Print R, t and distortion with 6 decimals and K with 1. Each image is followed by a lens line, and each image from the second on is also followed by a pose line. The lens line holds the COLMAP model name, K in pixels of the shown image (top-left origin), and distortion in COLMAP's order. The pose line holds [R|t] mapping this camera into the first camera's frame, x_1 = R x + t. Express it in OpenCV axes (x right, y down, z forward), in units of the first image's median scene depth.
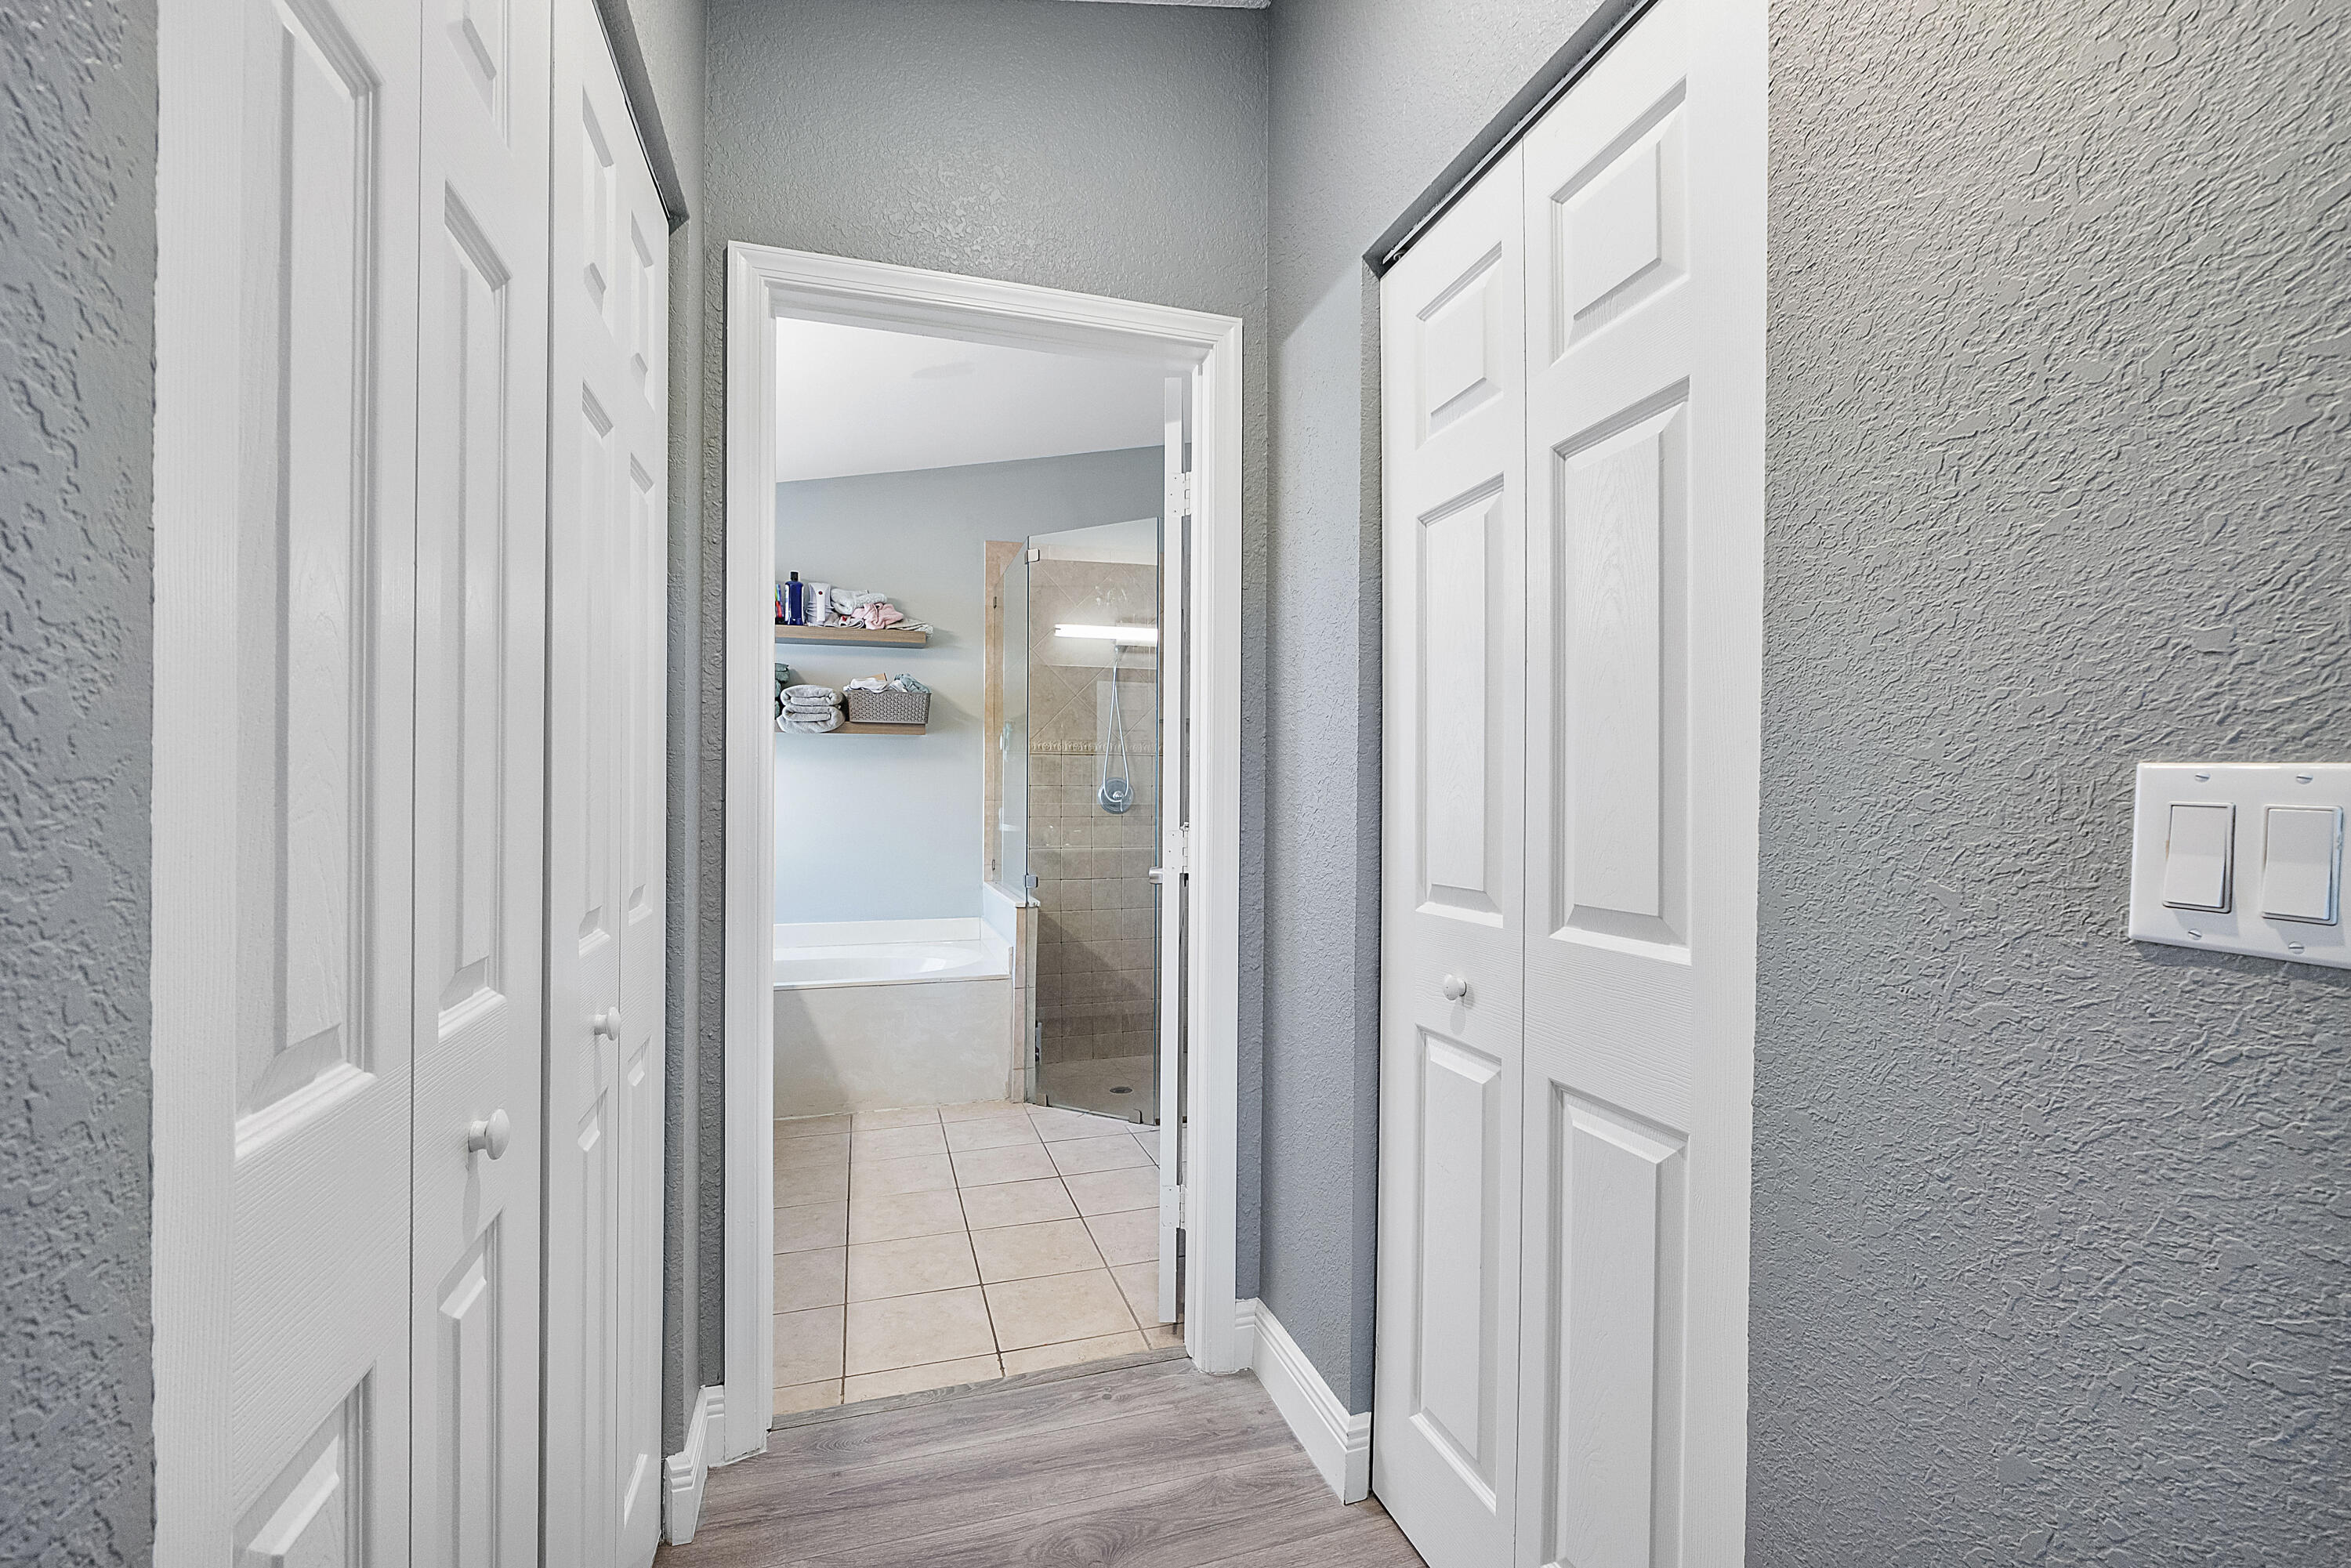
lens RADIAL K [[1007.6, 0, 1162.0], [0, 1007.6, 790.1], [0, 0, 1]] dist [-0.007145, -0.000678]
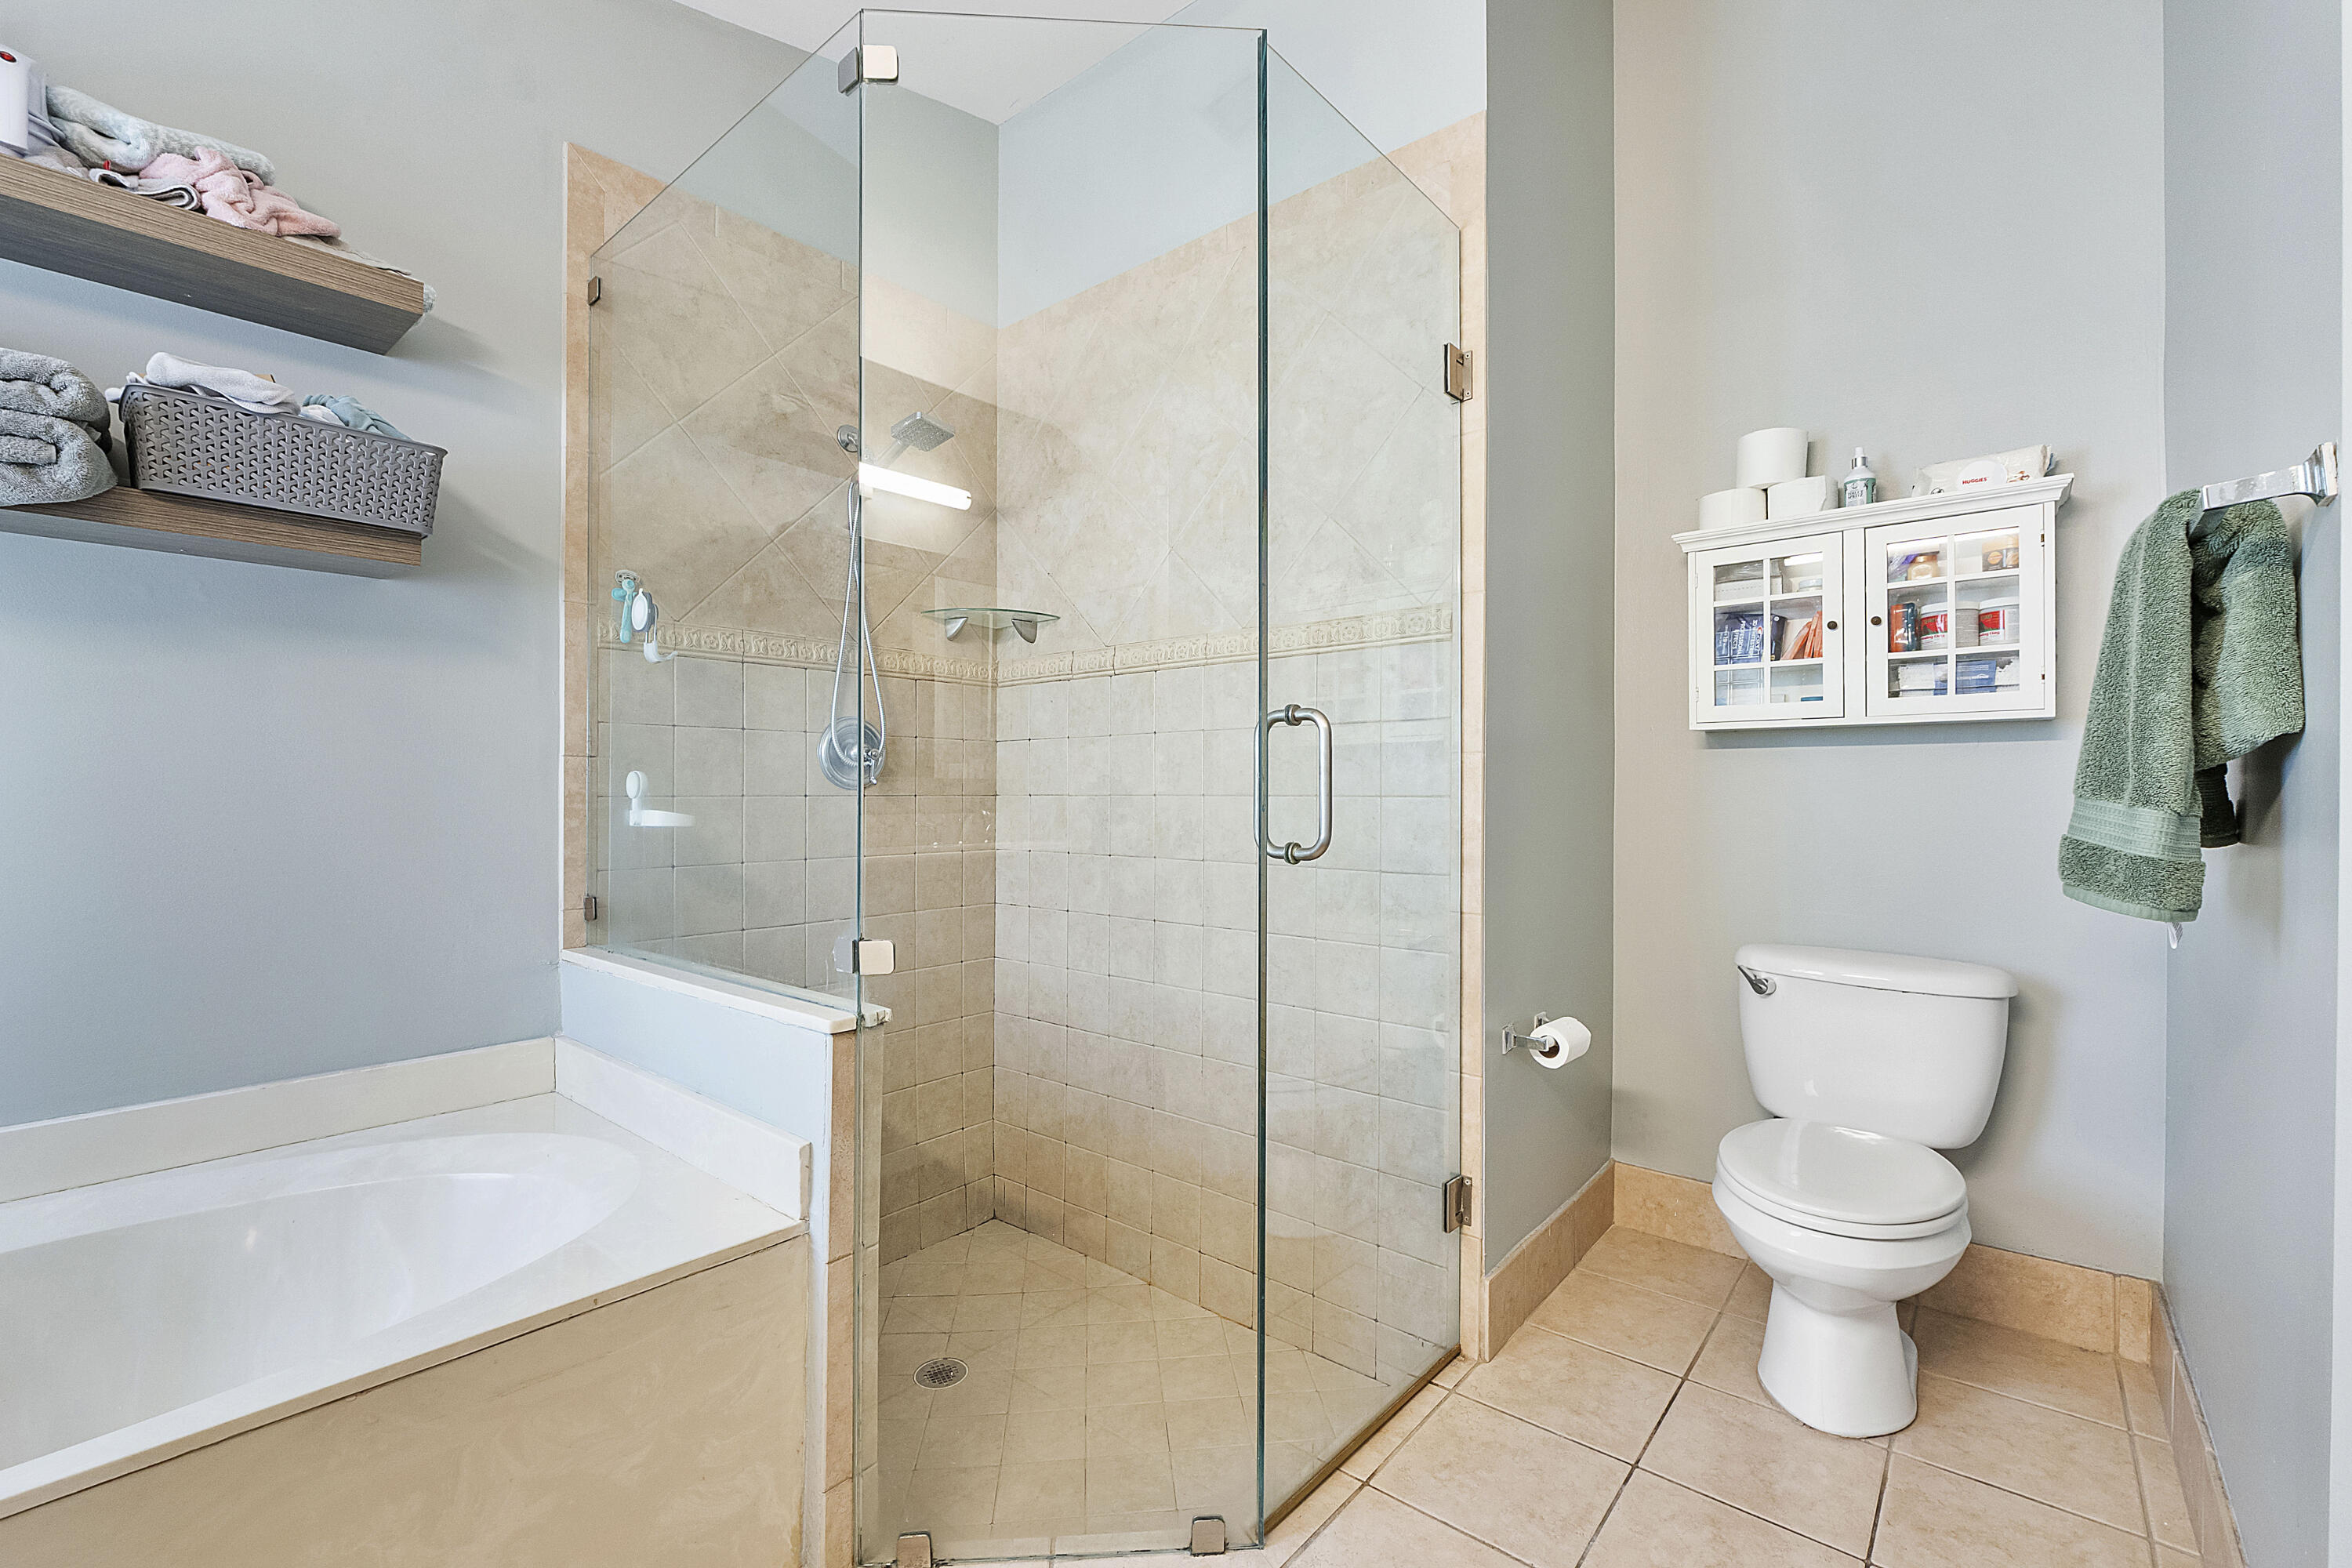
lens RADIAL K [[1008.1, 0, 1192.3], [0, 1008.1, 785.6], [0, 0, 1]] dist [-0.007145, -0.000678]
pose [[0.839092, -0.002766, 0.543982, -0.199297], [0.003812, 0.999992, -0.000795, 0.025125], [-0.543976, 0.002741, 0.839097, 0.546541]]
